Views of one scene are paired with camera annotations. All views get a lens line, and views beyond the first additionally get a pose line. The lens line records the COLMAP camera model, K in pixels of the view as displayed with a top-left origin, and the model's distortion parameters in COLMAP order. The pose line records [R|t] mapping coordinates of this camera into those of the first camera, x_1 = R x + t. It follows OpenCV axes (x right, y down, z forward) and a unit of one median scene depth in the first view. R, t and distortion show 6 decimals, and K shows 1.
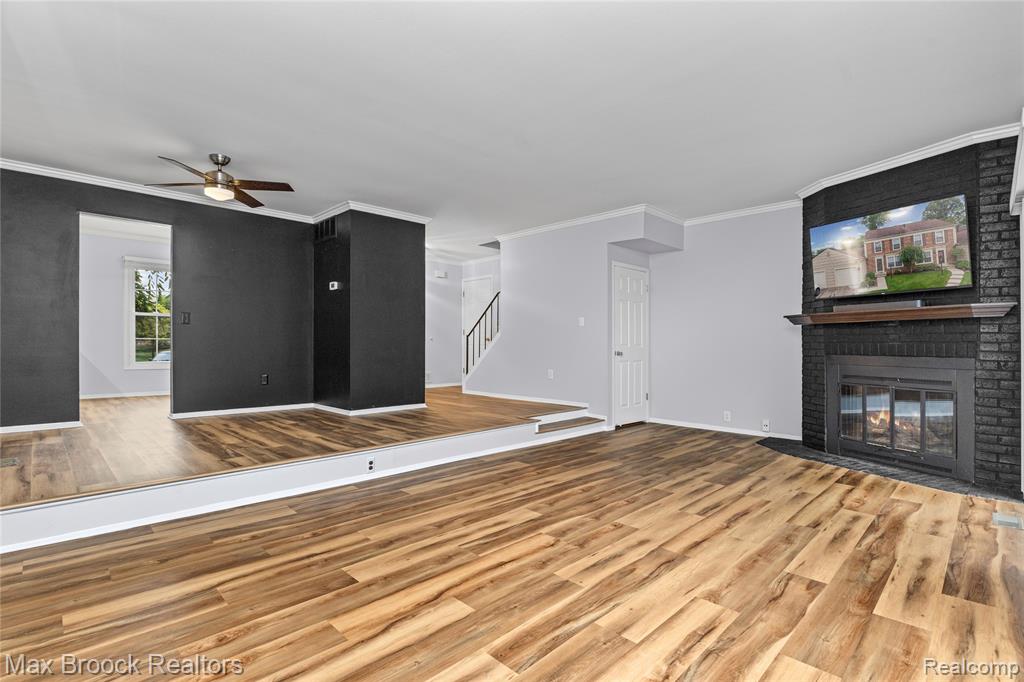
lens RADIAL K [[482.3, 0, 516.5], [0, 482.3, 342.6], [0, 0, 1]] dist [-0.007795, -0.000286]
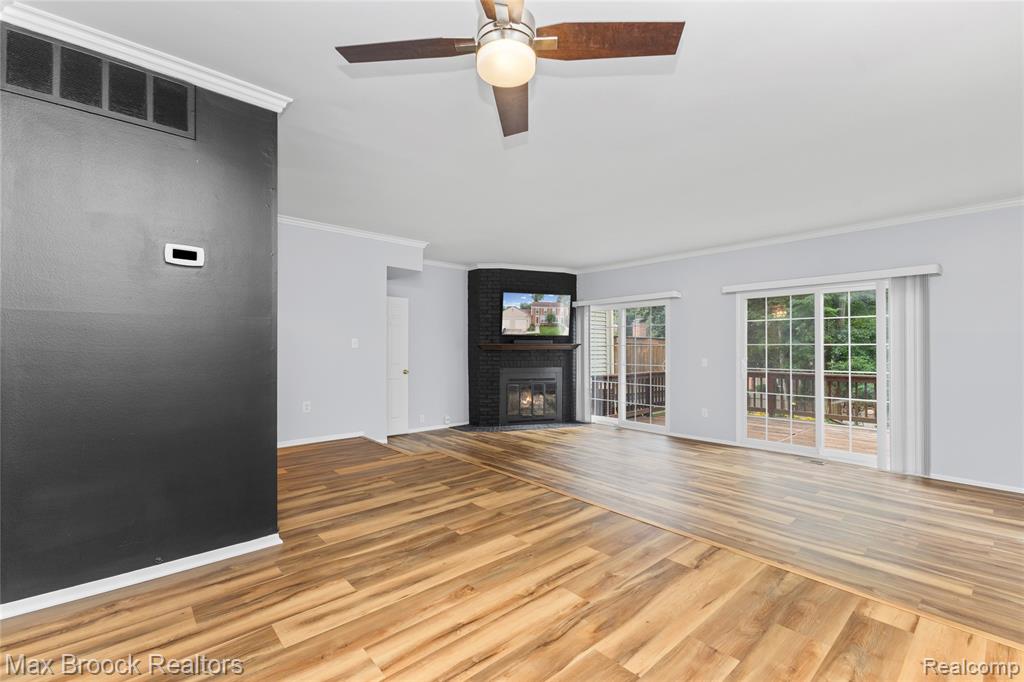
lens RADIAL K [[441.6, 0, 510.1], [0, 441.6, 346.0], [0, 0, 1]] dist [0.007114, -0.000067]
pose [[0.072470, -0.002143, 0.997368, -1.331652], [-0.004665, 0.999986, 0.002488, -0.082381], [-0.997360, -0.004833, 0.072459, 1.279330]]
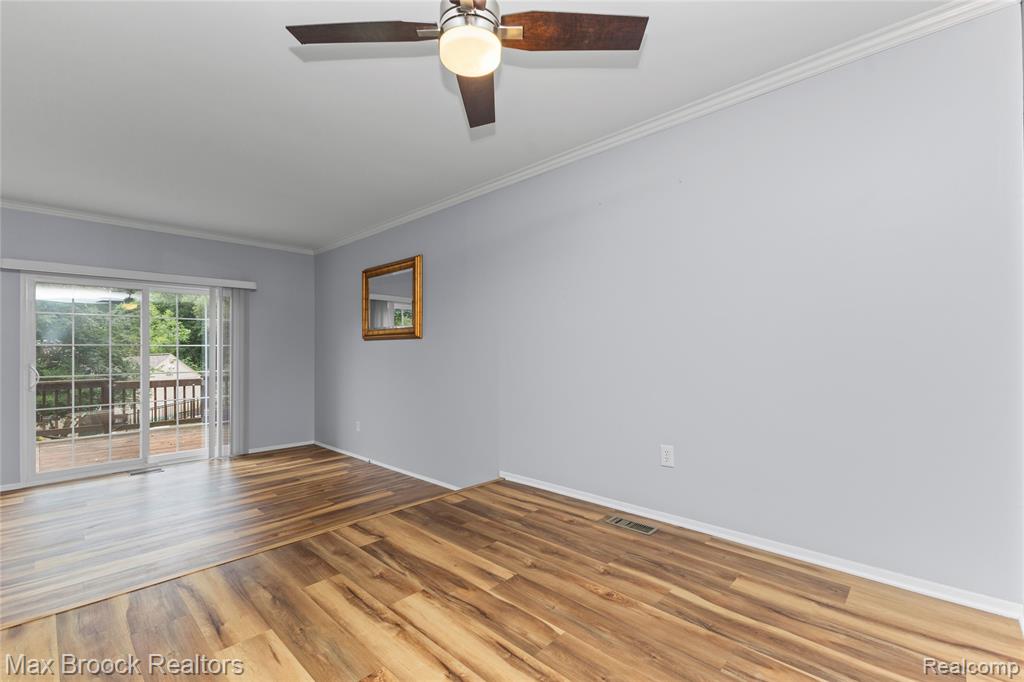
lens RADIAL K [[446.6, 0, 516.5], [0, 446.6, 347.1], [0, 0, 1]] dist [0.011972, -0.000855]
pose [[-0.999764, -0.001009, -0.021724, -0.858088], [-0.000832, 0.999966, -0.008158, -0.072078], [0.021731, -0.008138, -0.999731, 1.836534]]
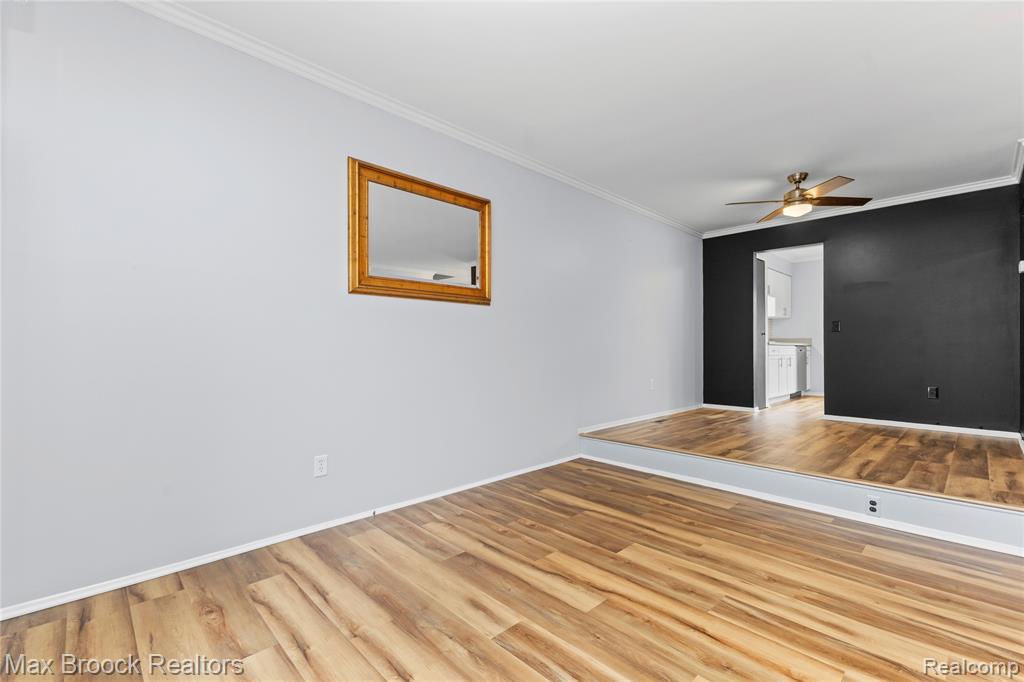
lens RADIAL K [[446.6, 0, 516.5], [0, 446.6, 347.1], [0, 0, 1]] dist [0.011972, -0.000855]
pose [[-0.019097, -0.011721, -0.999749, 0.515513], [0.003756, 0.999923, -0.011794, 0.006010], [0.999811, -0.003981, -0.019052, 0.521385]]
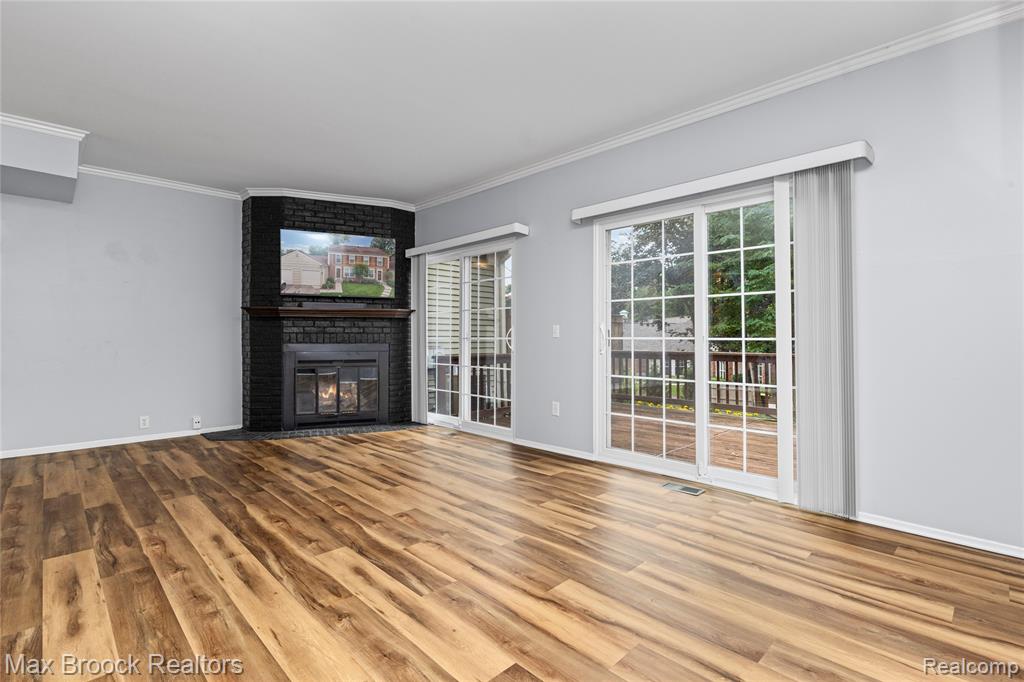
lens RADIAL K [[482.3, 0, 516.5], [0, 482.3, 342.6], [0, 0, 1]] dist [-0.007795, -0.000286]
pose [[0.010690, -0.019152, 0.999759, -0.700320], [-0.003636, 0.999809, 0.019192, -0.002385], [-0.999936, -0.003841, 0.010619, 0.663134]]
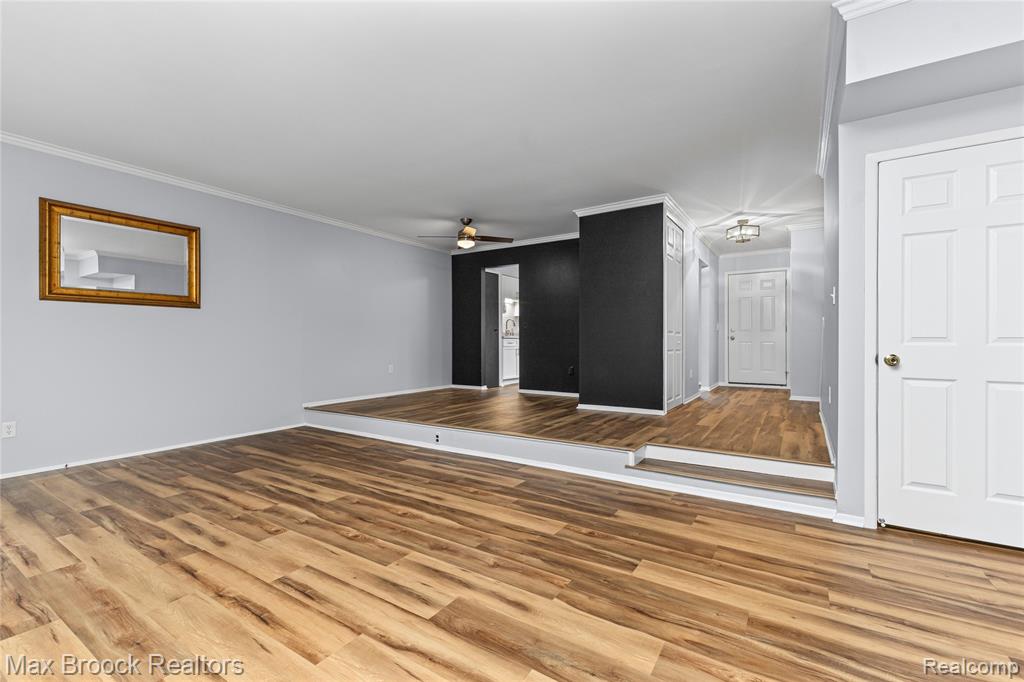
lens RADIAL K [[442.7, 0, 517.5], [0, 442.7, 340.7], [0, 0, 1]] dist [0.006680, -0.000381]
pose [[0.215190, -0.009601, -0.976525, 1.033570], [0.007201, 0.999940, -0.008244, 0.012606], [0.976546, -0.005258, 0.215246, 1.129444]]
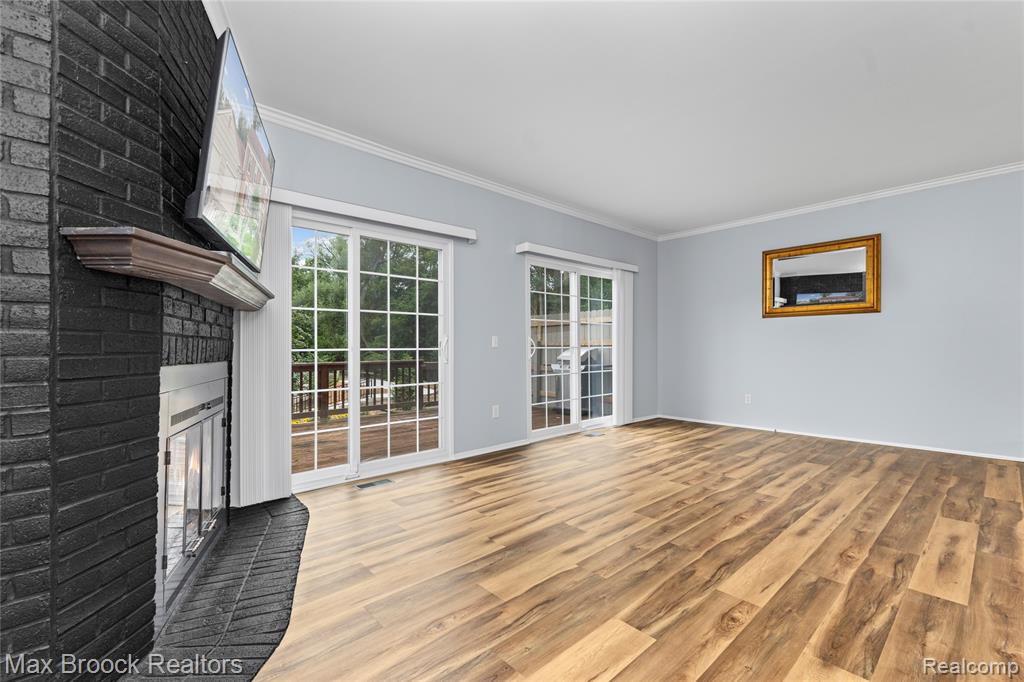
lens RADIAL K [[446.6, 0, 516.5], [0, 446.6, 347.1], [0, 0, 1]] dist [0.011972, -0.000855]
pose [[-0.999038, -0.002040, 0.043794, 0.546061], [-0.002237, 0.999988, -0.004447, 0.014158], [-0.043785, -0.004540, -0.999031, 1.976824]]
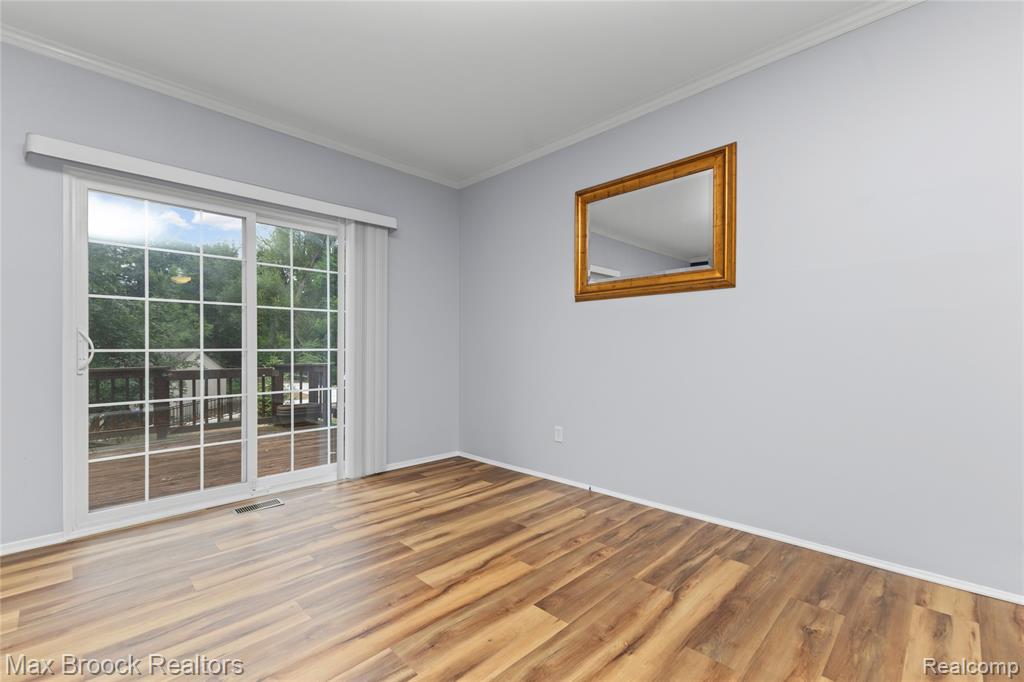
lens RADIAL K [[442.4, 0, 516.8], [0, 442.4, 351.4], [0, 0, 1]] dist [0.007905, 0.000127]
pose [[-0.999960, -0.003756, -0.008178, -0.190688], [-0.003778, 0.999989, 0.002720, 0.005818], [0.008168, 0.002751, -0.999963, 1.236181]]
